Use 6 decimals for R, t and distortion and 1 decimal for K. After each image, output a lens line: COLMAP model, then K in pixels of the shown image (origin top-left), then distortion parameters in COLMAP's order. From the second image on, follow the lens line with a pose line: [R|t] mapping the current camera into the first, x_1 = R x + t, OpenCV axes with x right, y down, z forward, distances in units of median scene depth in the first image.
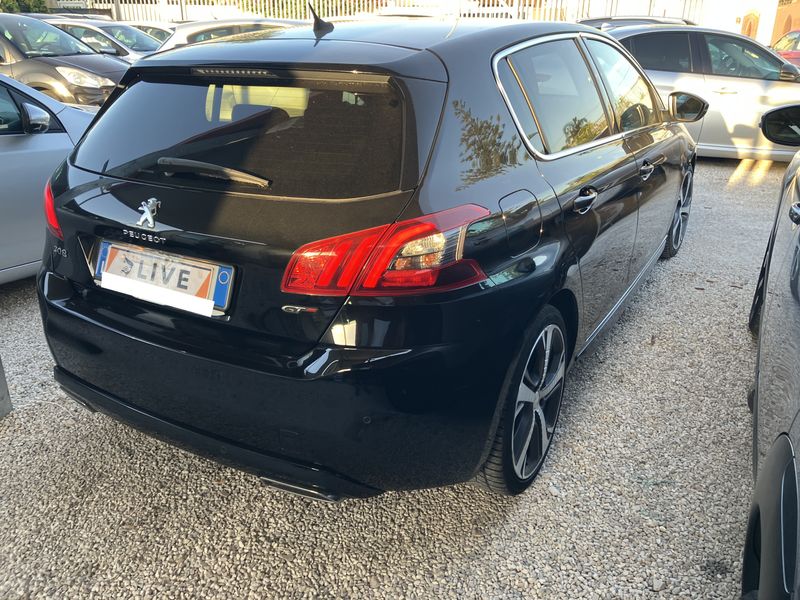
lens RADIAL K [[657.6, 0, 402.8], [0, 657.6, 297.1], [0, 0, 1]] dist [0.062271, -0.081841]
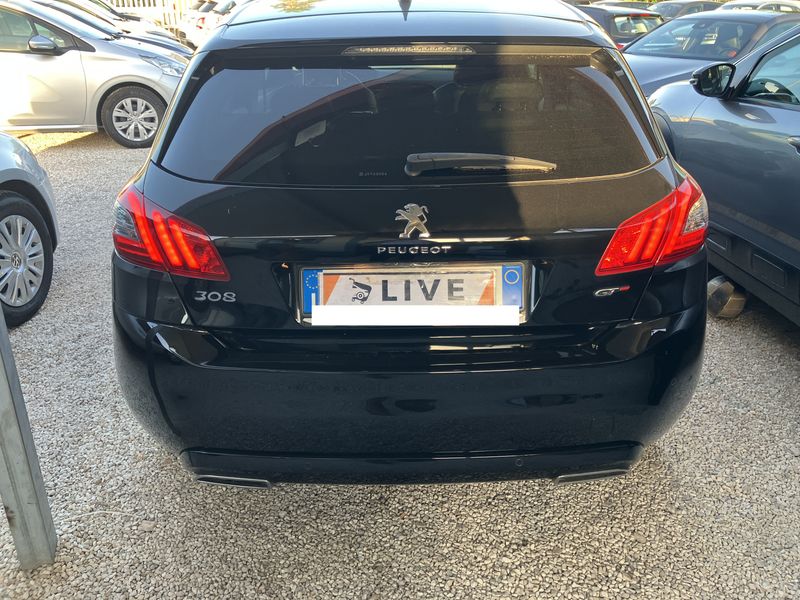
lens RADIAL K [[657.6, 0, 402.8], [0, 657.6, 297.1], [0, 0, 1]] dist [0.062271, -0.081841]
pose [[0.847855, -0.211441, 0.486245, -0.808456], [0.196109, 0.977070, 0.082923, -0.102412], [-0.492629, 0.025050, 0.869879, 0.272689]]
